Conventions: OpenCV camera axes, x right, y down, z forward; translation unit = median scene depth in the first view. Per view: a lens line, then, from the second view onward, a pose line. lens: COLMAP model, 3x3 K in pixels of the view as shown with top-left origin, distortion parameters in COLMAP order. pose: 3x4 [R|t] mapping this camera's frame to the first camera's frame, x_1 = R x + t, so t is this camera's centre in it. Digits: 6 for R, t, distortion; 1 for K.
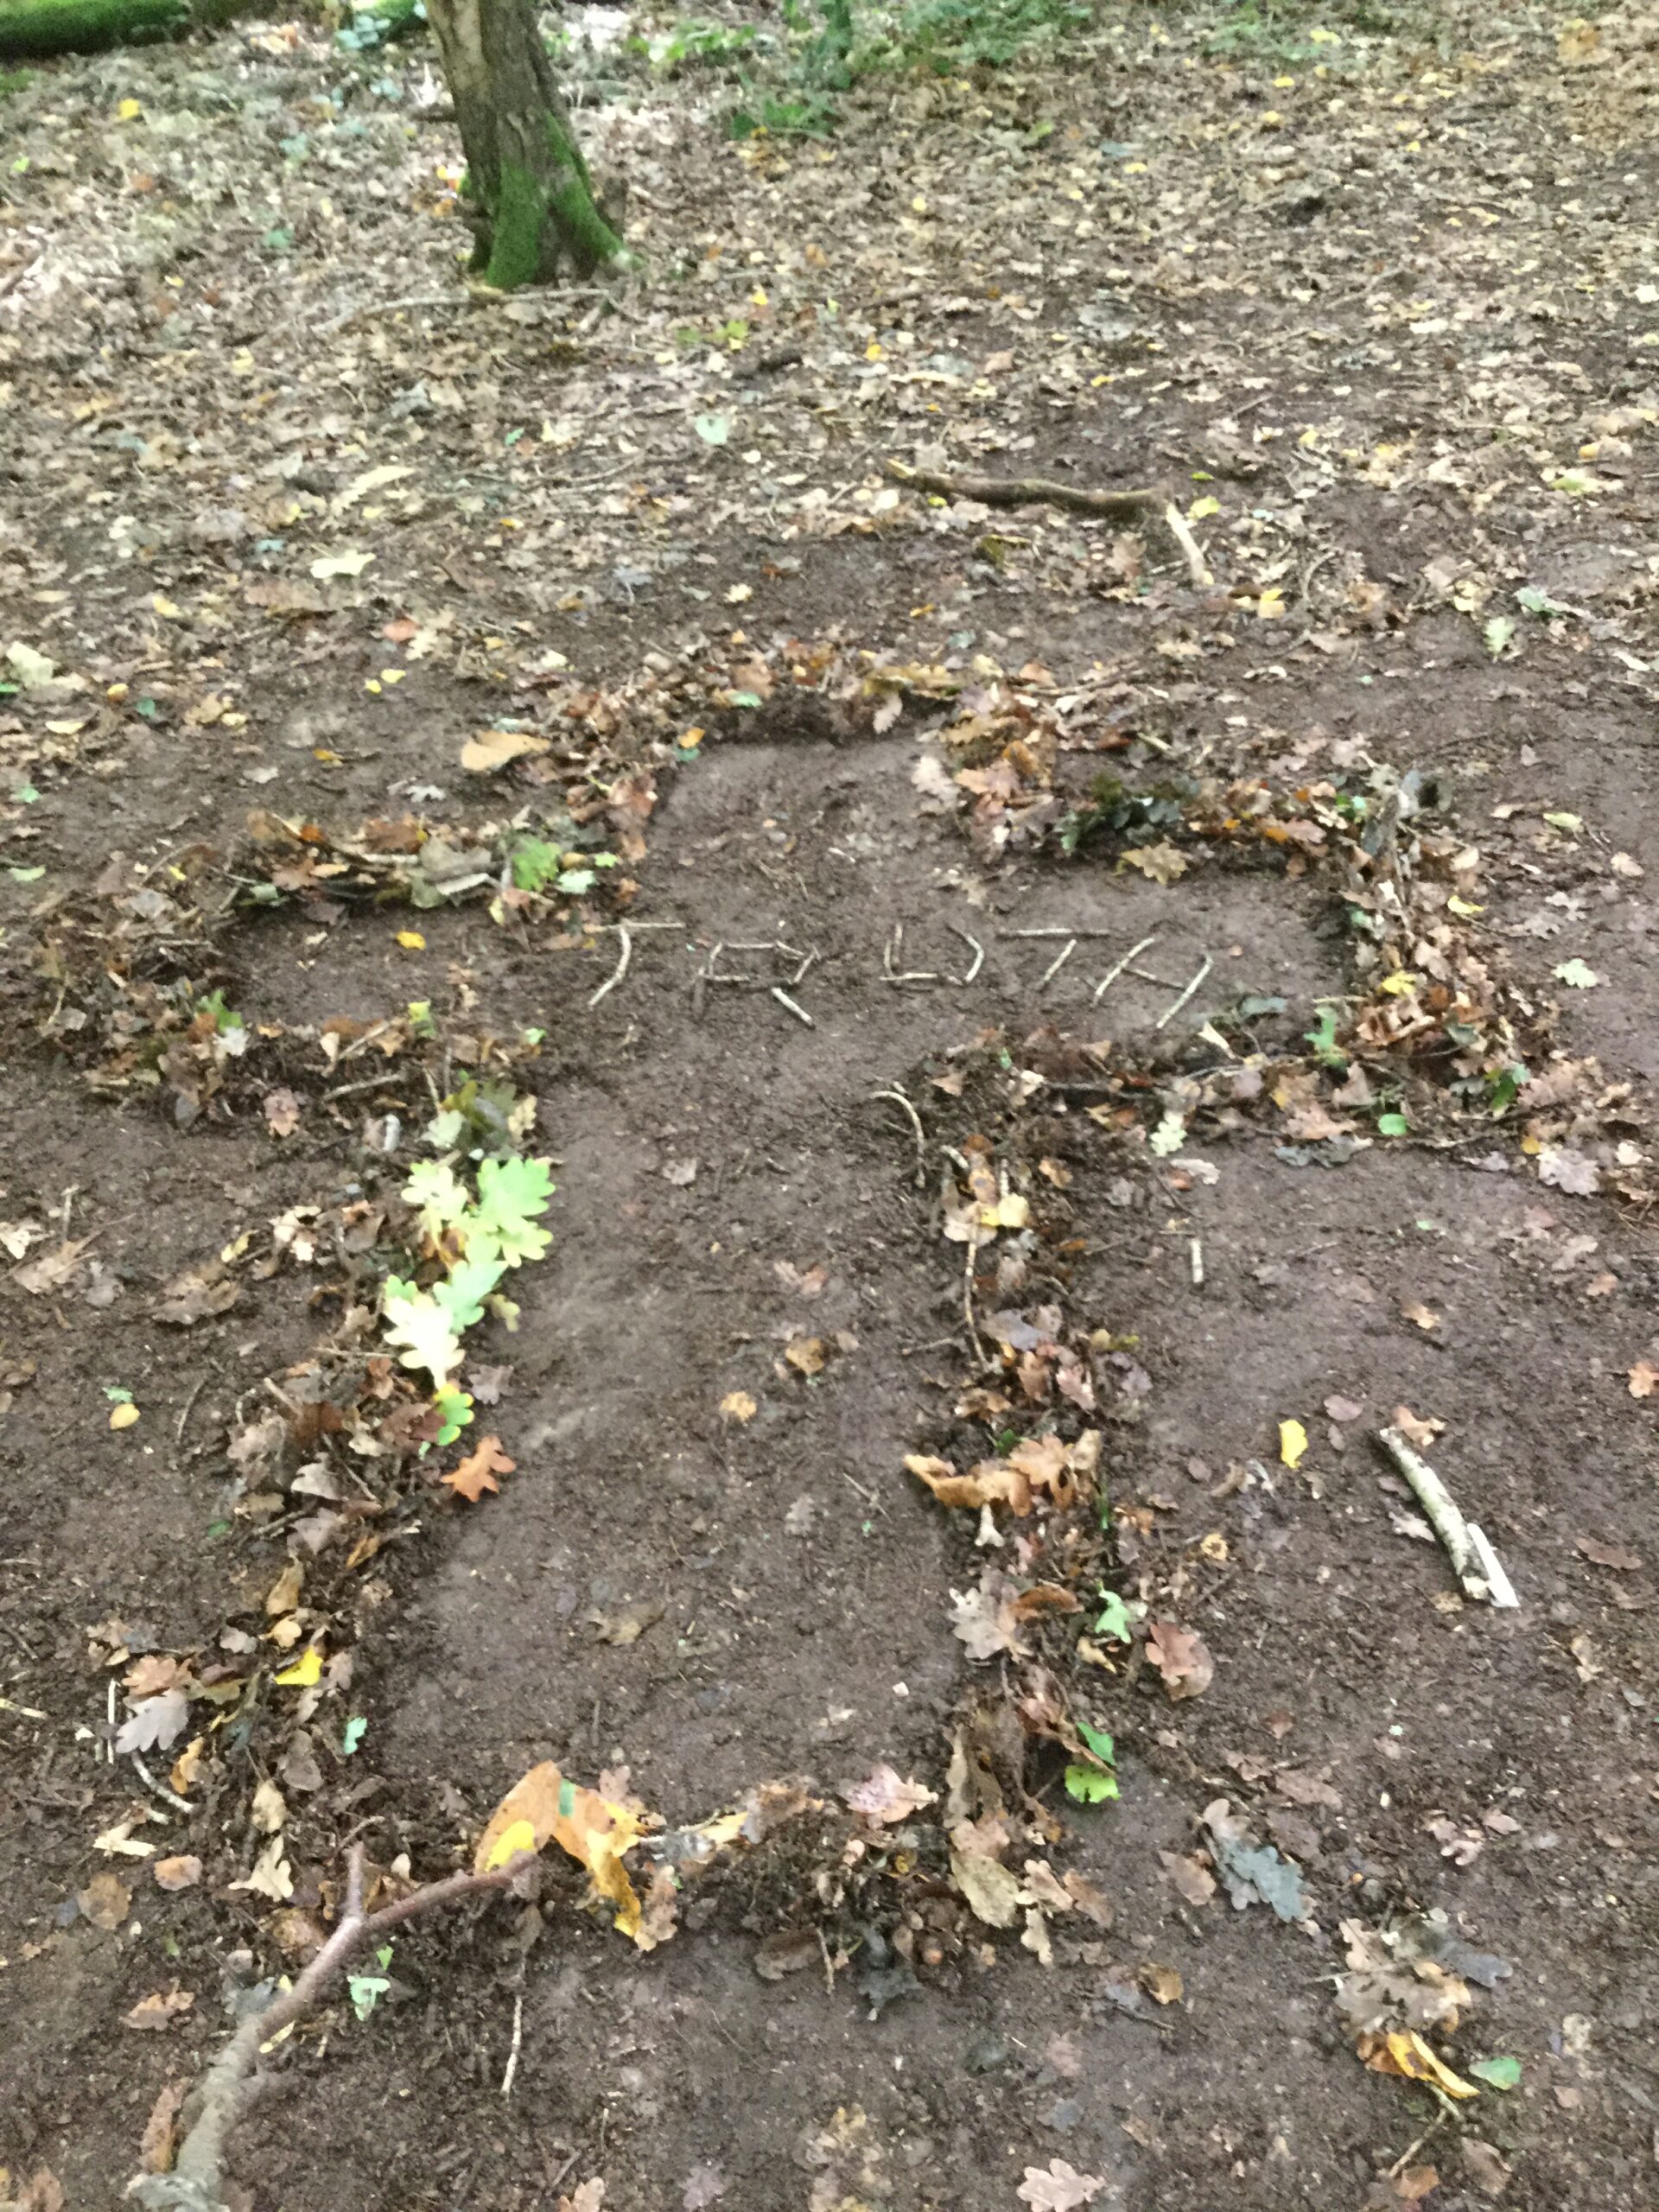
lens RADIAL K [[1977.5, 0, 829.5], [0, 1977.5, 1106.0], [0, 0, 1]] dist [0.093669, -0.207680]
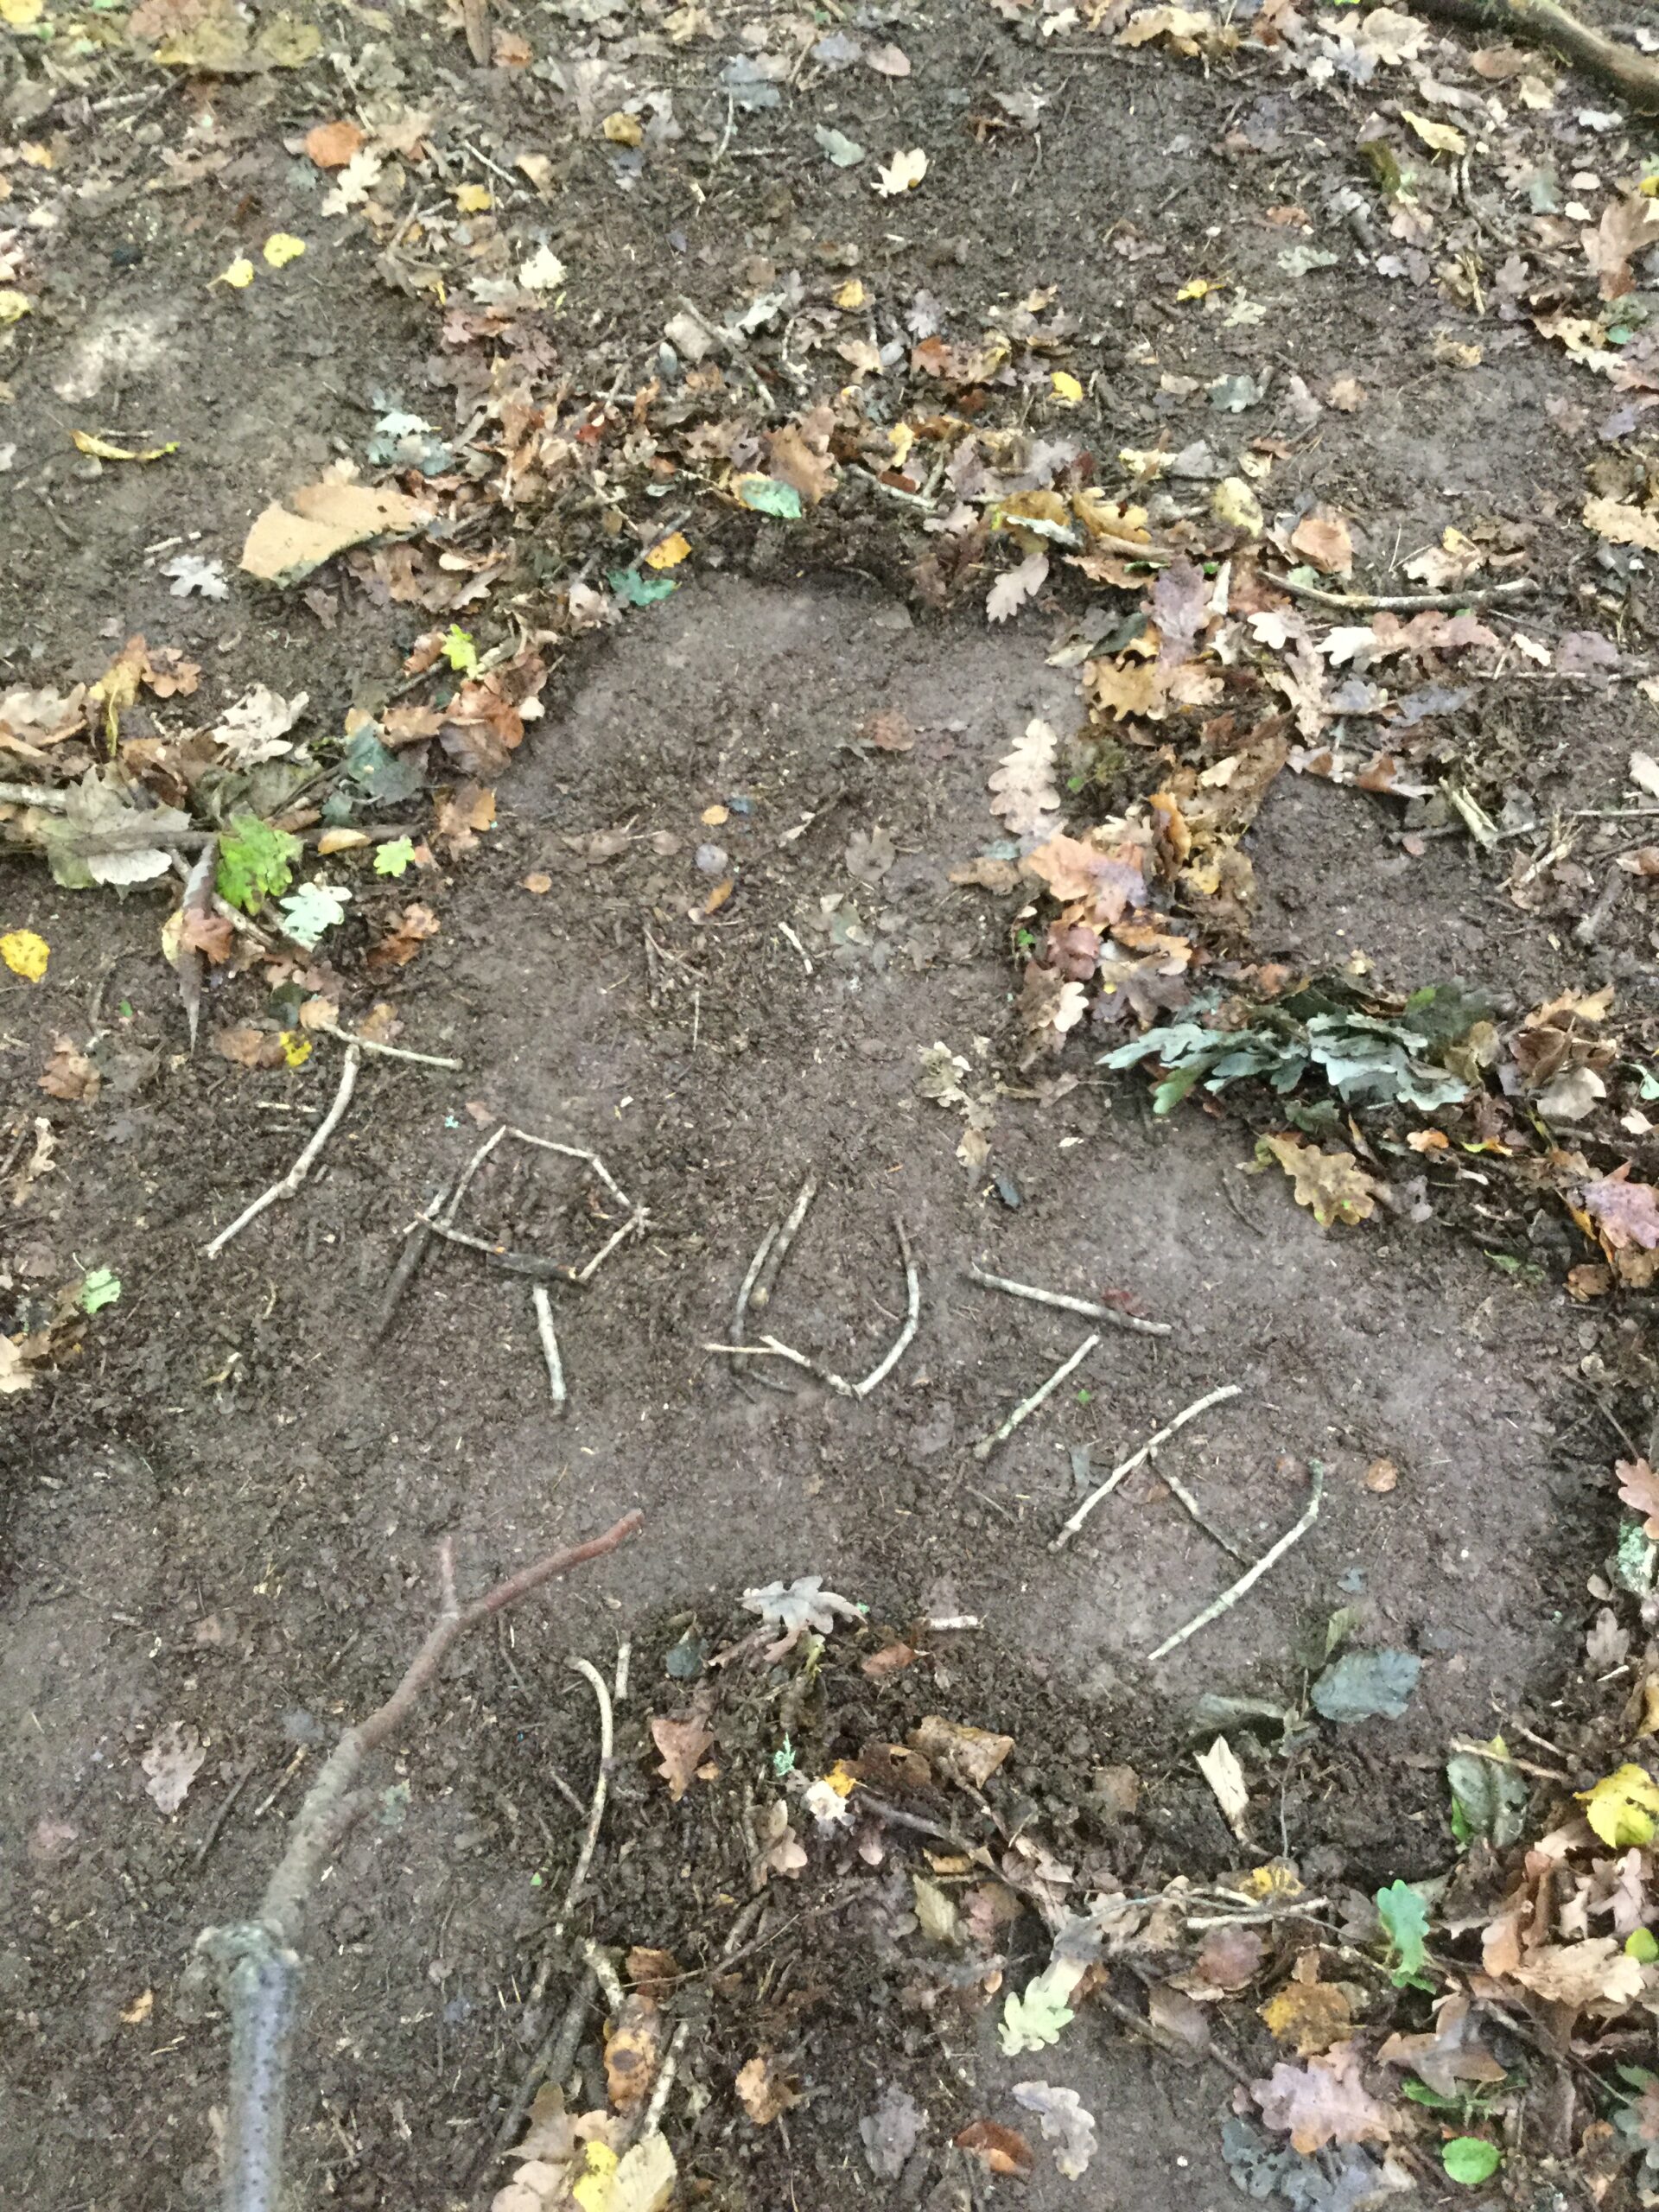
lens RADIAL K [[1977.5, 0, 829.5], [0, 1977.5, 1106.0], [0, 0, 1]] dist [0.093669, -0.207680]
pose [[0.954916, 0.261759, -0.140066, 0.094599], [-0.183965, 0.892029, 0.412845, -0.287070], [0.233008, -0.368465, 0.899967, 0.442144]]
